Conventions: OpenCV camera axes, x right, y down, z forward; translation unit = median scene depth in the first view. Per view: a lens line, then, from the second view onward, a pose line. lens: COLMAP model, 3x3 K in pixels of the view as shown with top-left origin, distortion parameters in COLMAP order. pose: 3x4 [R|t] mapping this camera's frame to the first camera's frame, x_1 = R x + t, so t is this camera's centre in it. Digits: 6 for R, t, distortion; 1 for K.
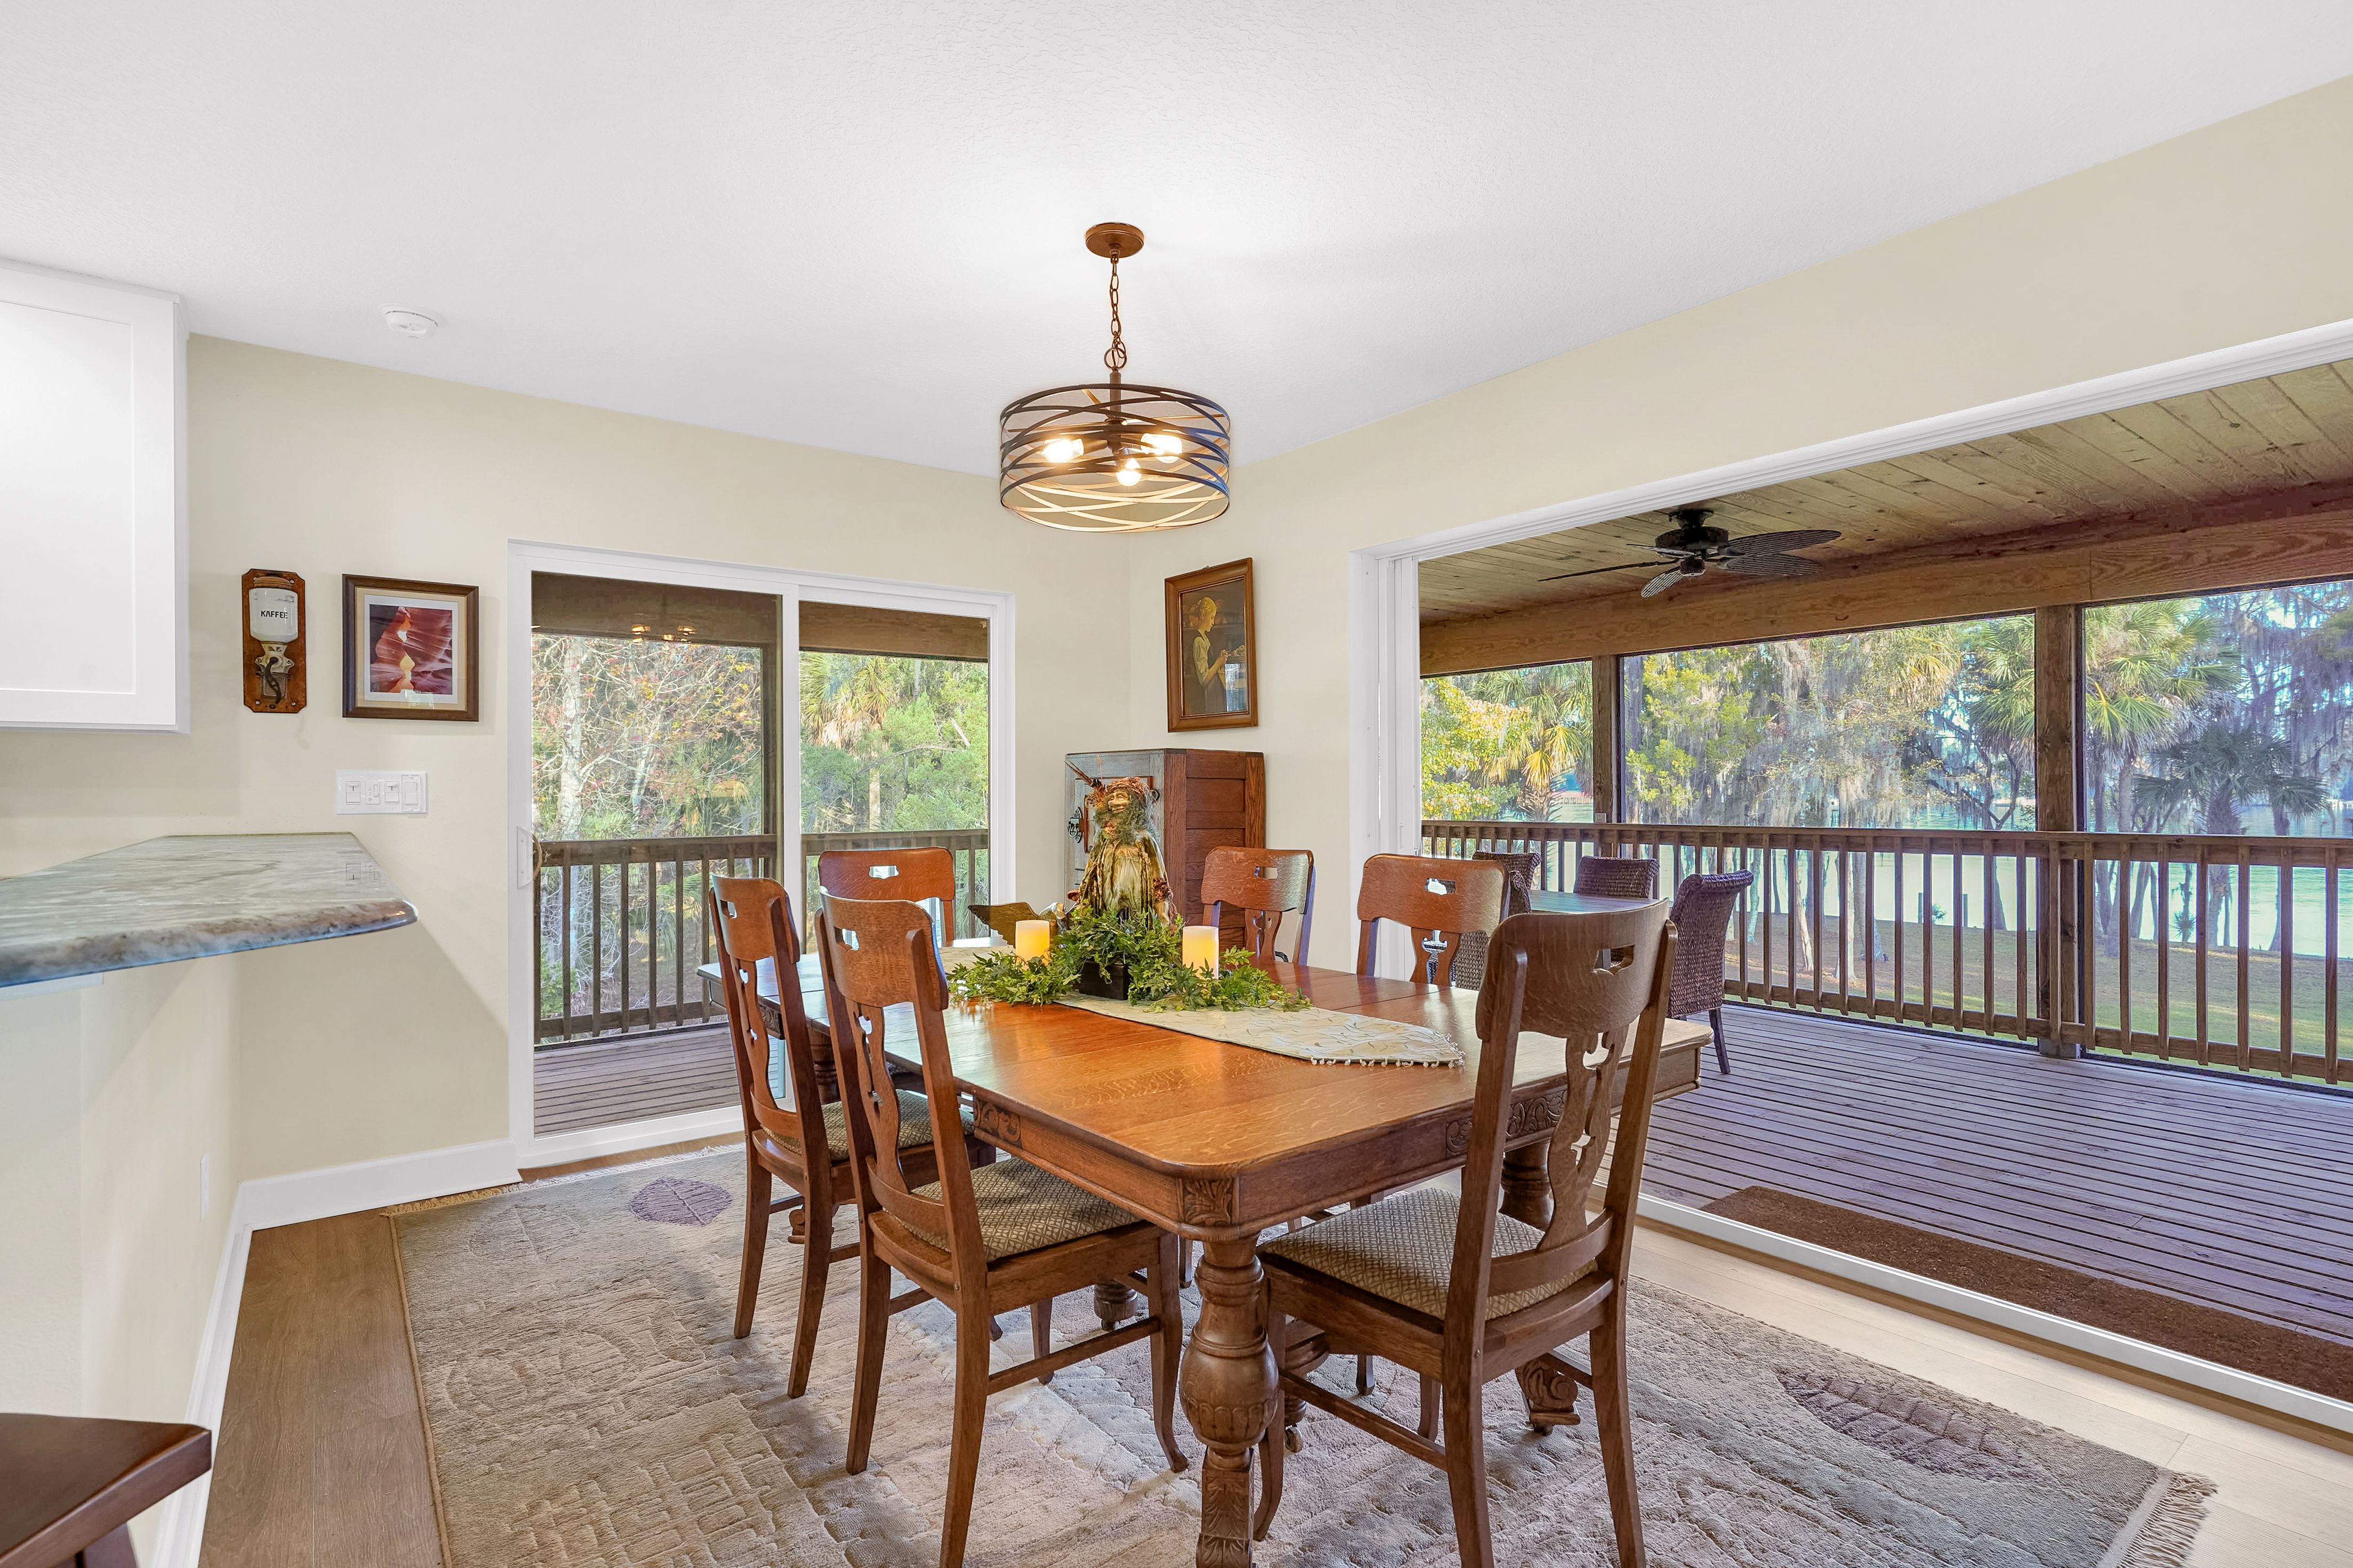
lens RADIAL K [[1121.8, 0, 1176.5], [0, 1121.8, 784.0], [0, 0, 1]] dist [-0.009912, 0.007719]
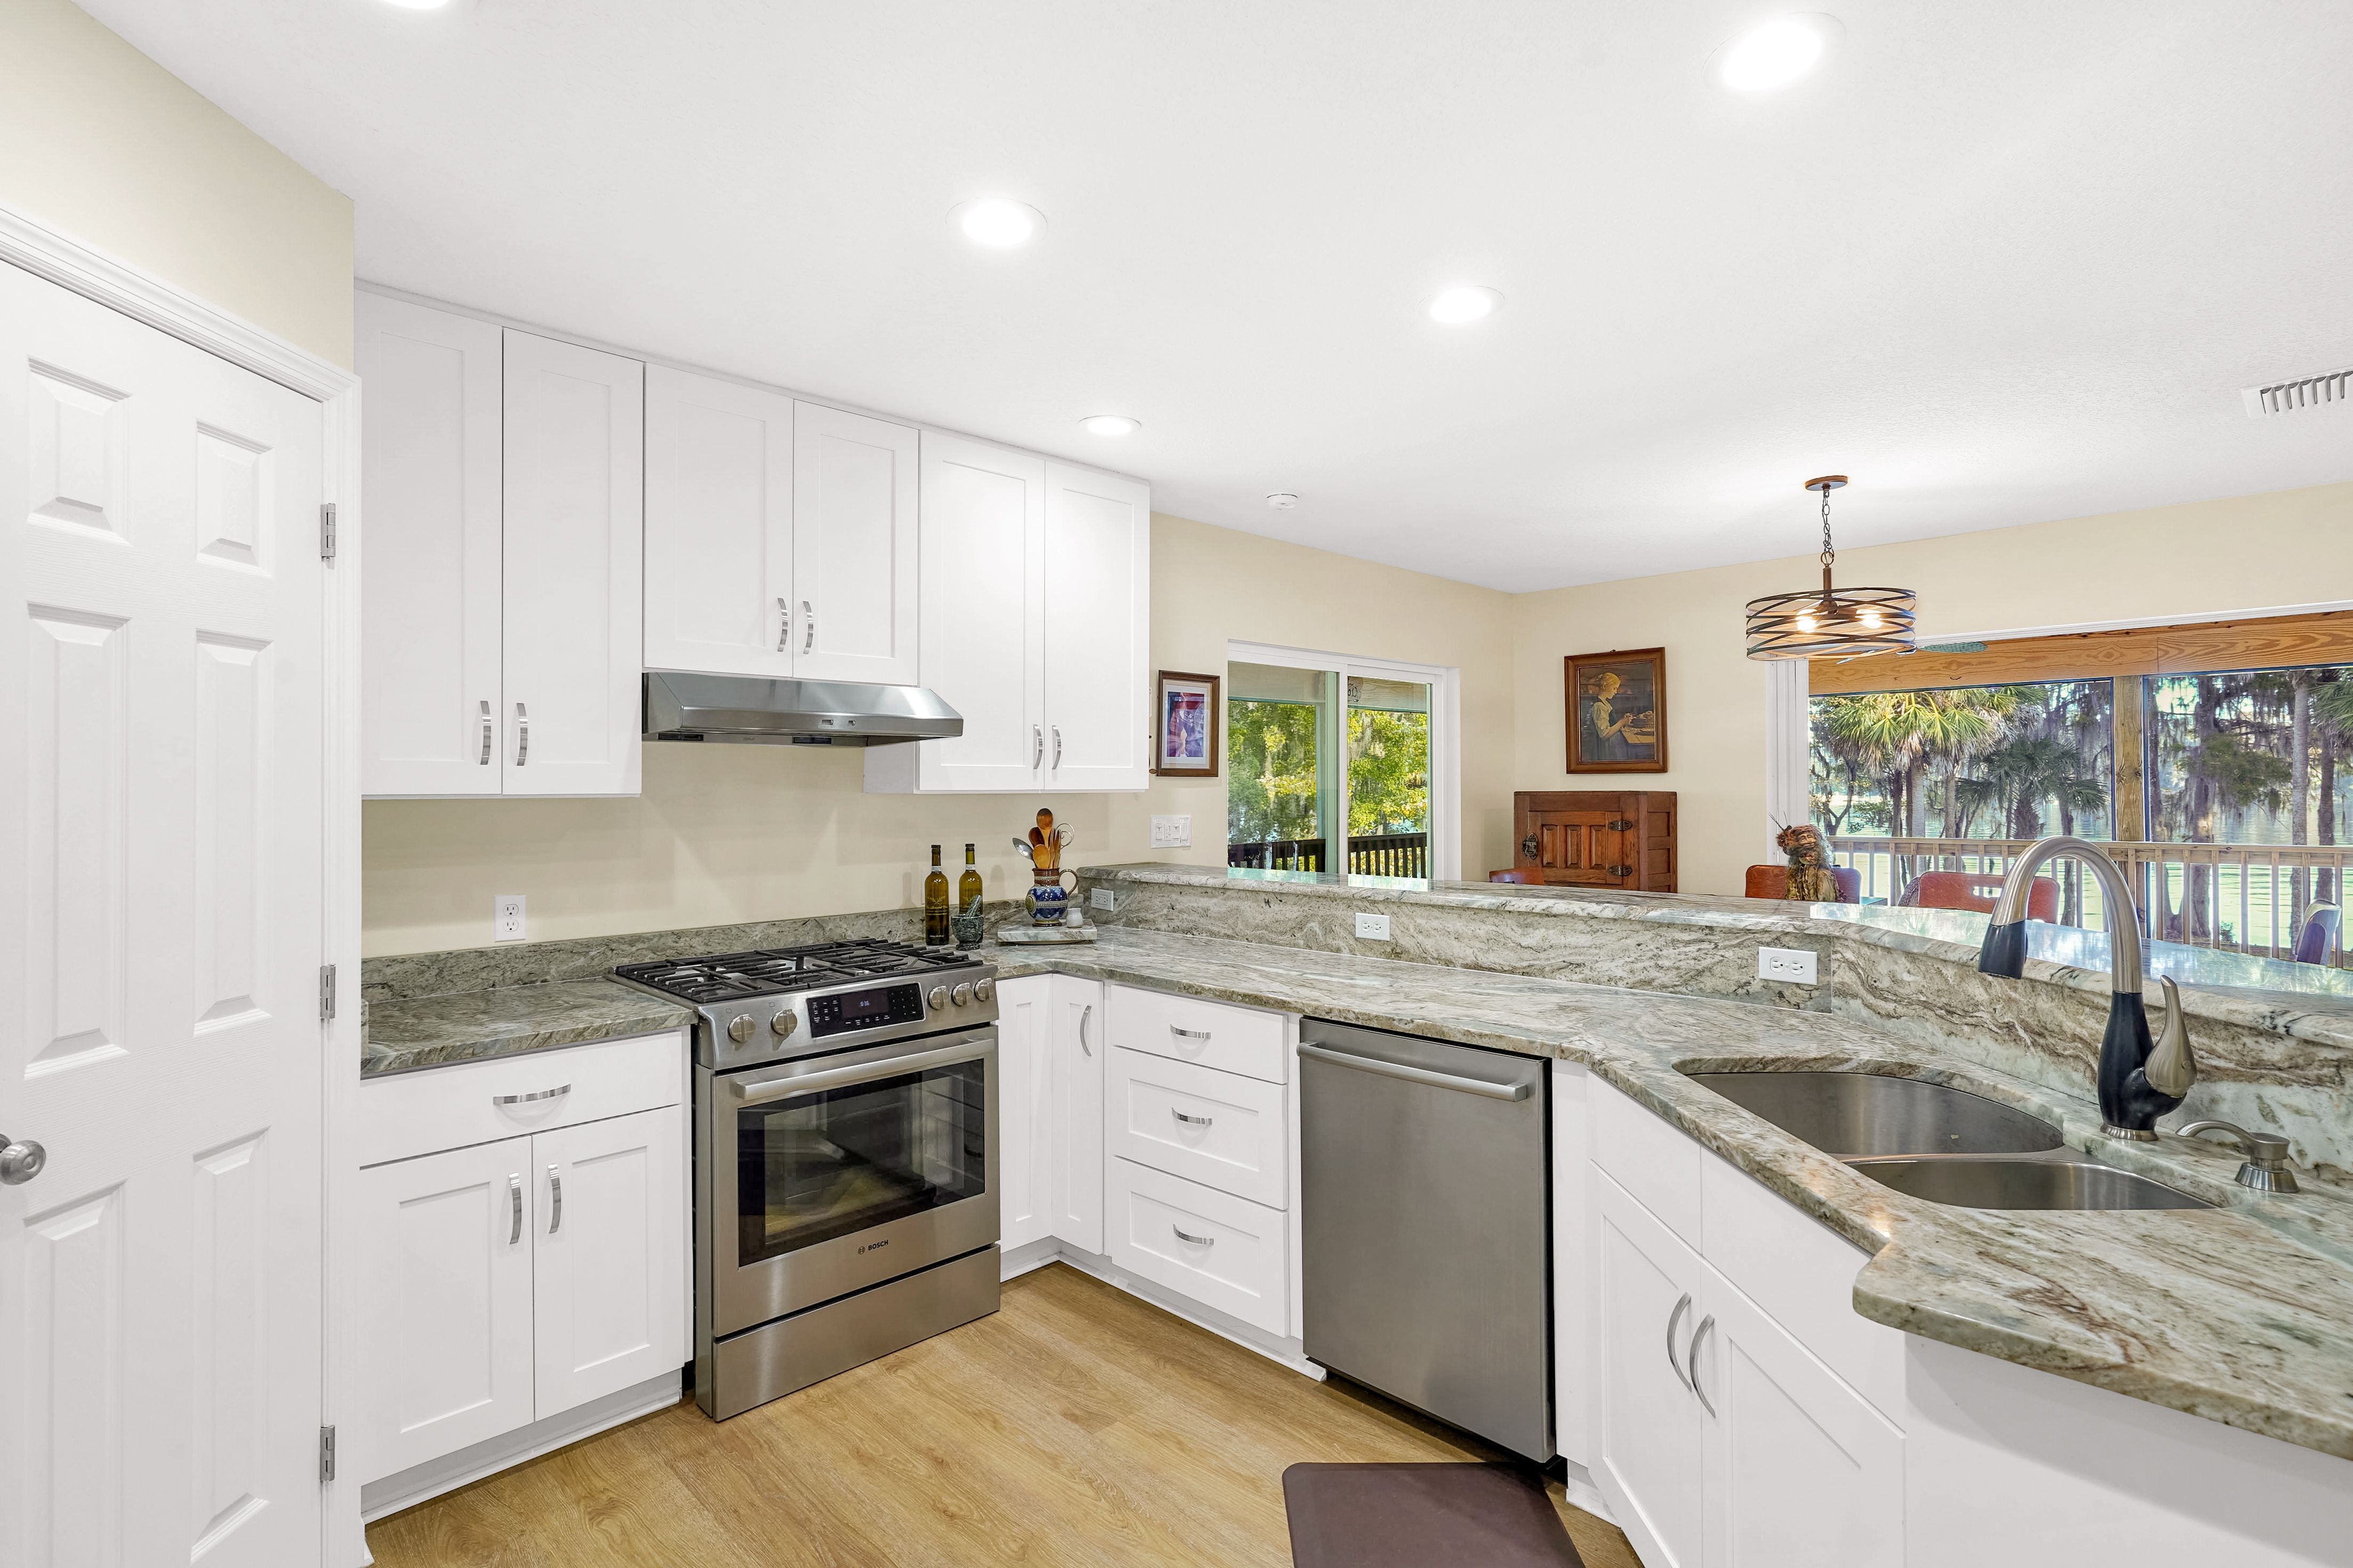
lens RADIAL K [[1121.8, 0, 1176.5], [0, 1121.8, 784.0], [0, 0, 1]] dist [-0.009912, 0.007719]
pose [[0.991889, -0.001901, 0.127092, -0.843794], [0.001723, 0.999997, 0.001509, -0.049693], [-0.127094, -0.001277, 0.991890, -0.319659]]
